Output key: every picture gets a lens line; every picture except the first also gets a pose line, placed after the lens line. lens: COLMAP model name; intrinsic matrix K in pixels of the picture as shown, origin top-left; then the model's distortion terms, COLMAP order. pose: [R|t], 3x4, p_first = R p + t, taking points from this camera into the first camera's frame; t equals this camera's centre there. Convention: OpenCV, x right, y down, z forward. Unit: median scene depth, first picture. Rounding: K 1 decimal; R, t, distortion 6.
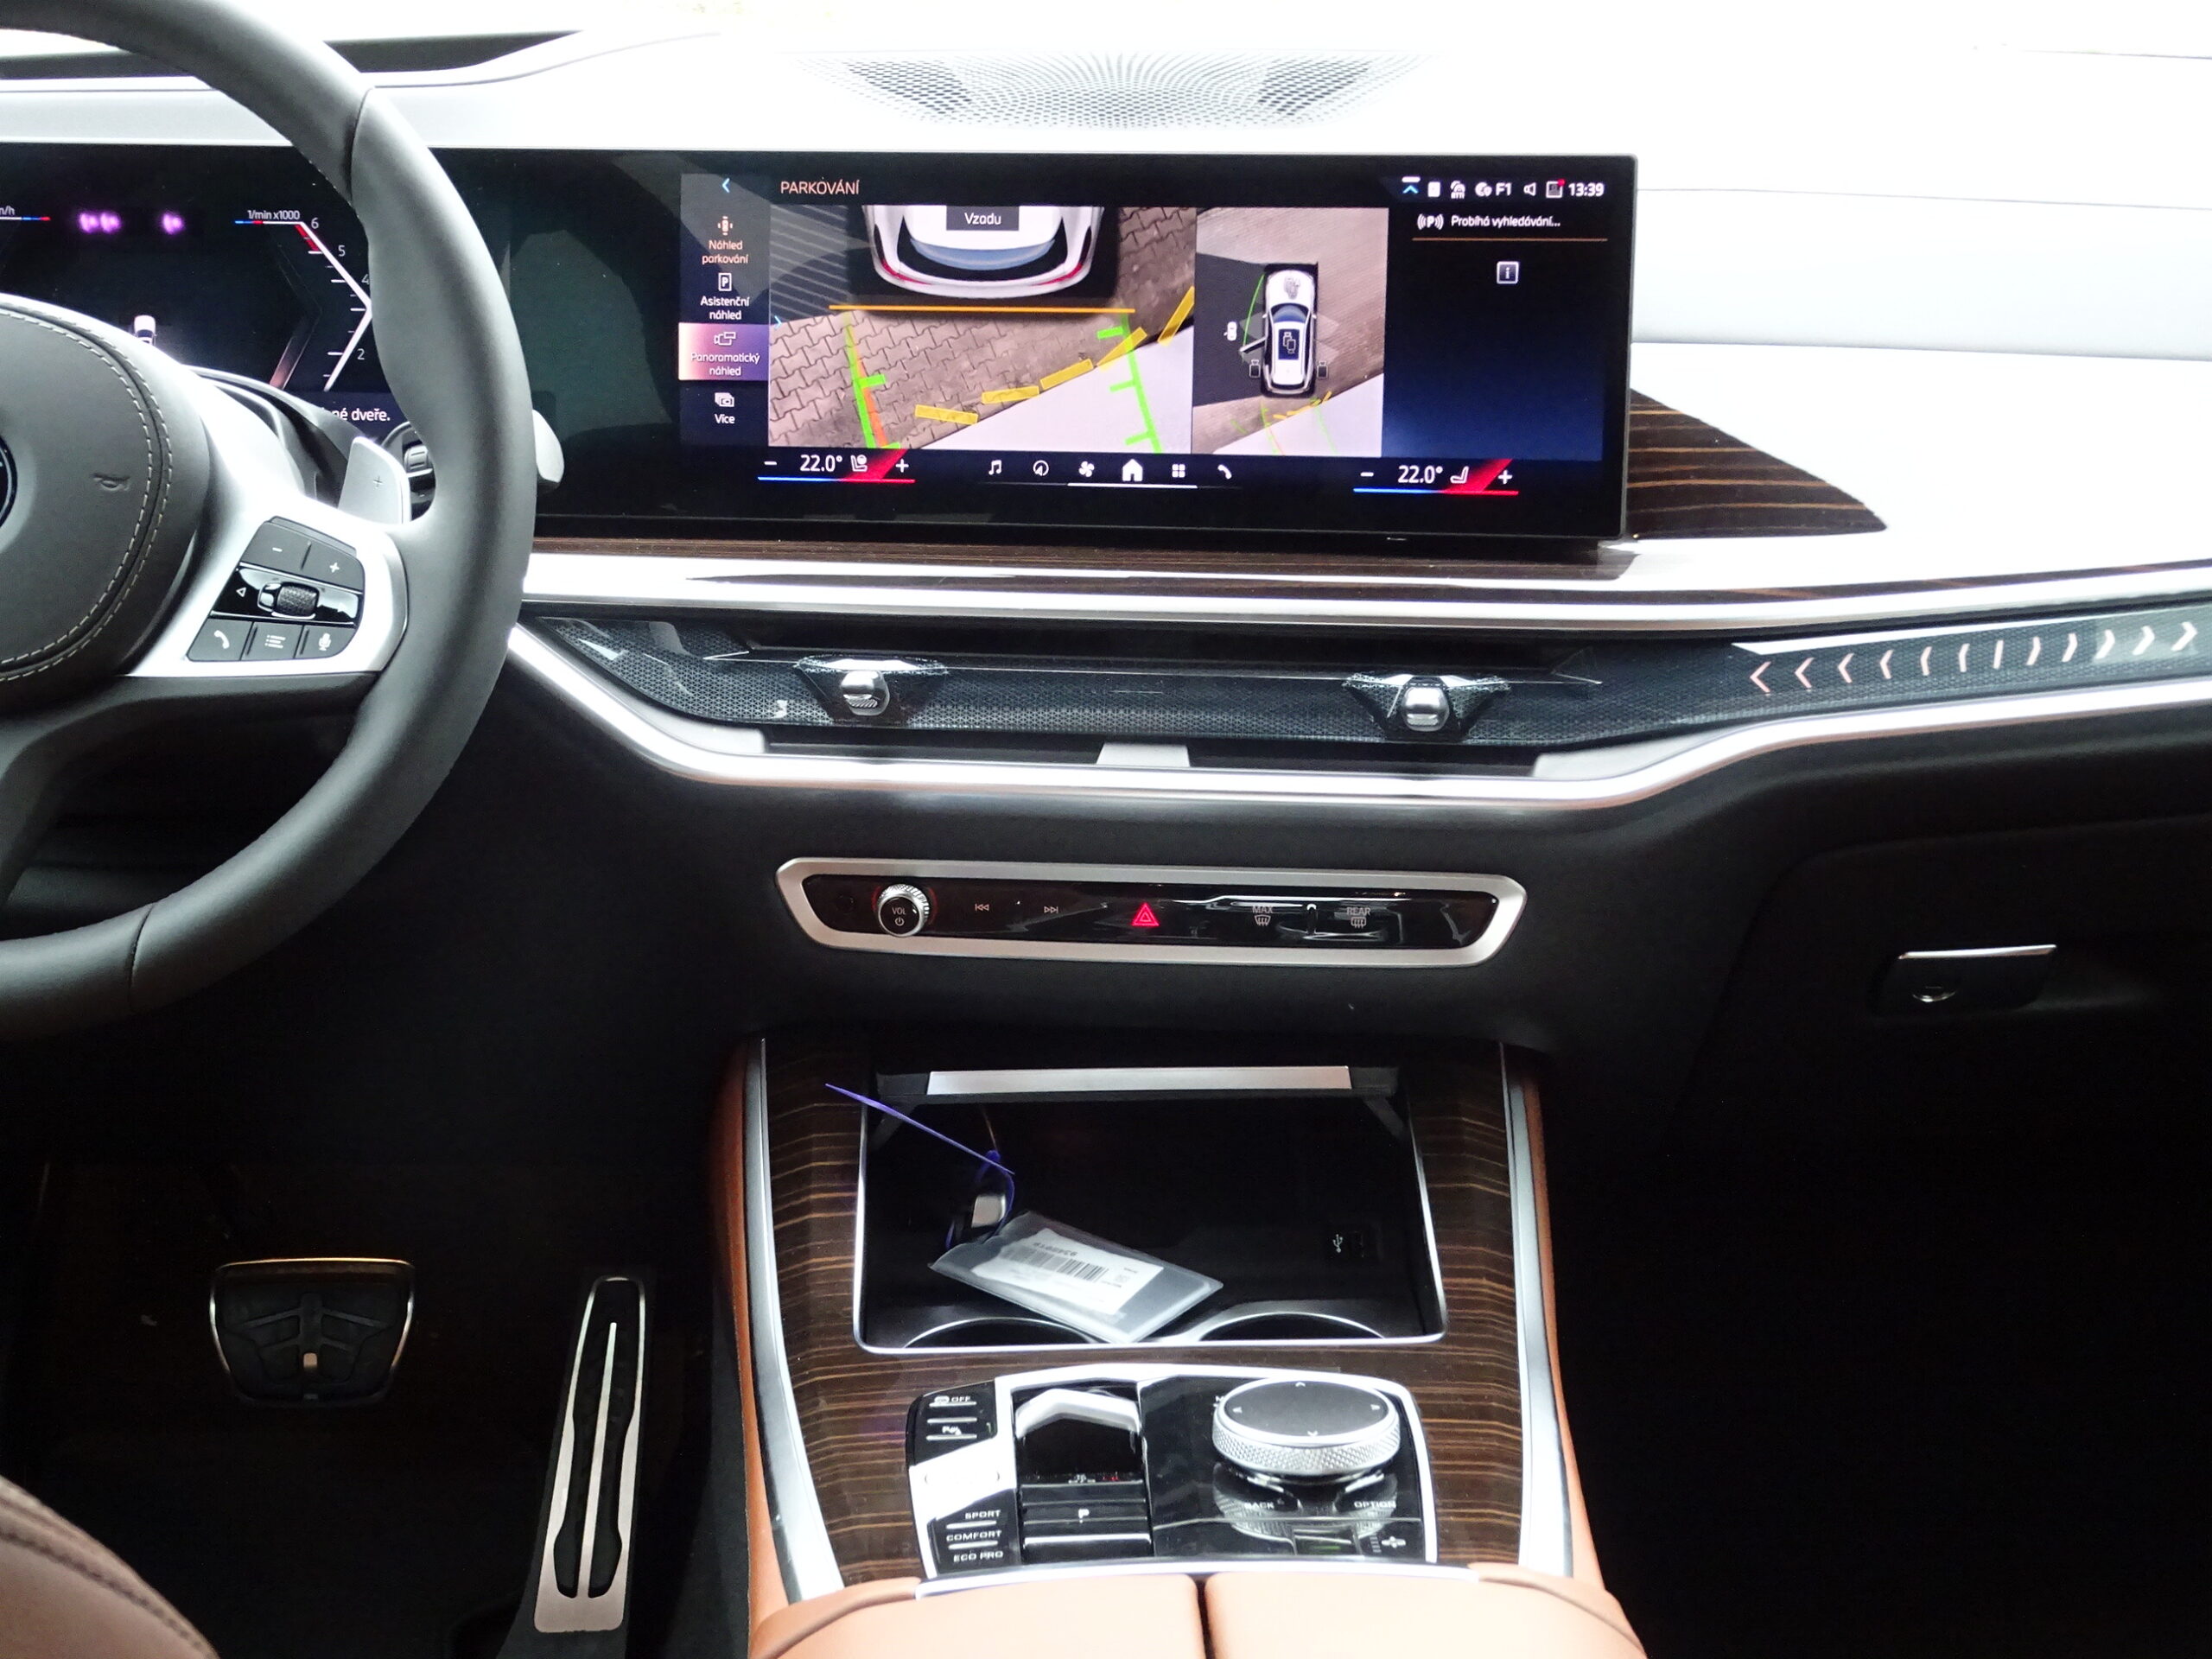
lens RADIAL K [[3191.6, 0, 1106.2], [0, 3191.6, 831.7], [0, 0, 1]] dist [-0.020160, 0.000000]
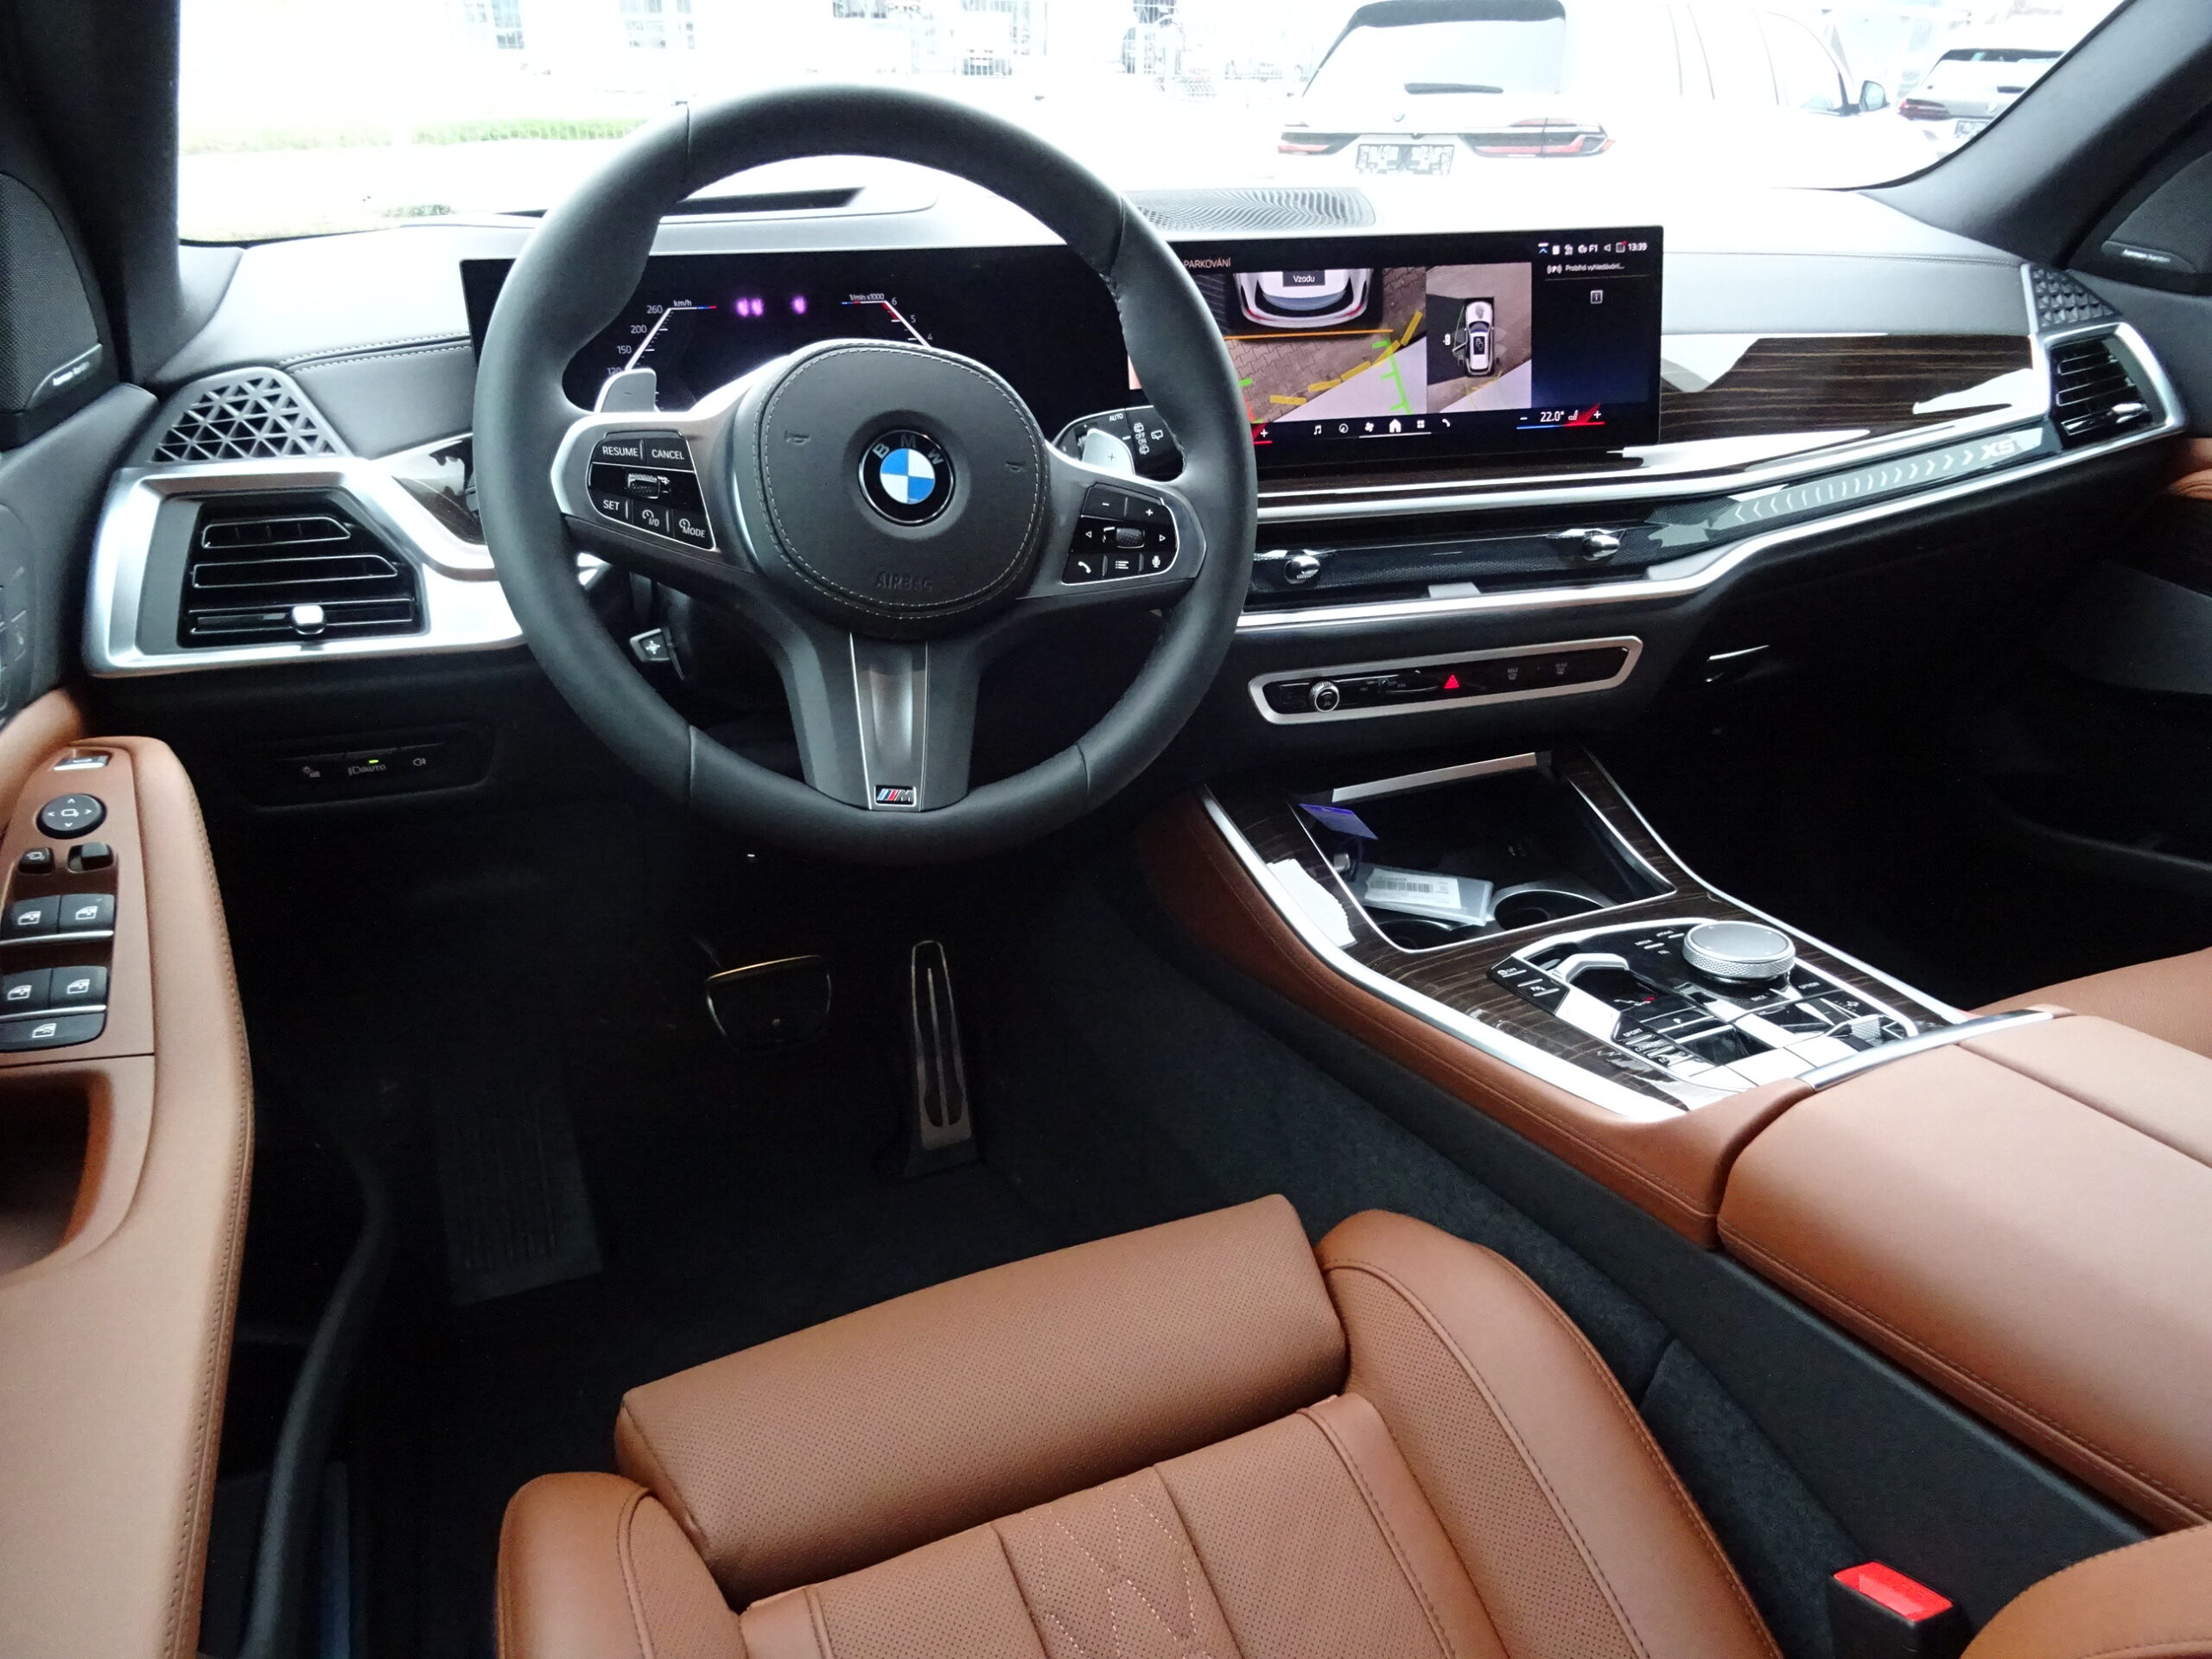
lens RADIAL K [[1595.3, 0, 1105.4], [0, 1595.3, 825.6], [0, 0, 1]] dist [-0.037898, 0.007726]
pose [[0.938642, -0.149645, 0.310736, -0.439349], [0.113616, 0.984840, 0.131080, -0.031595], [-0.325641, -0.087733, 0.941414, 0.230129]]
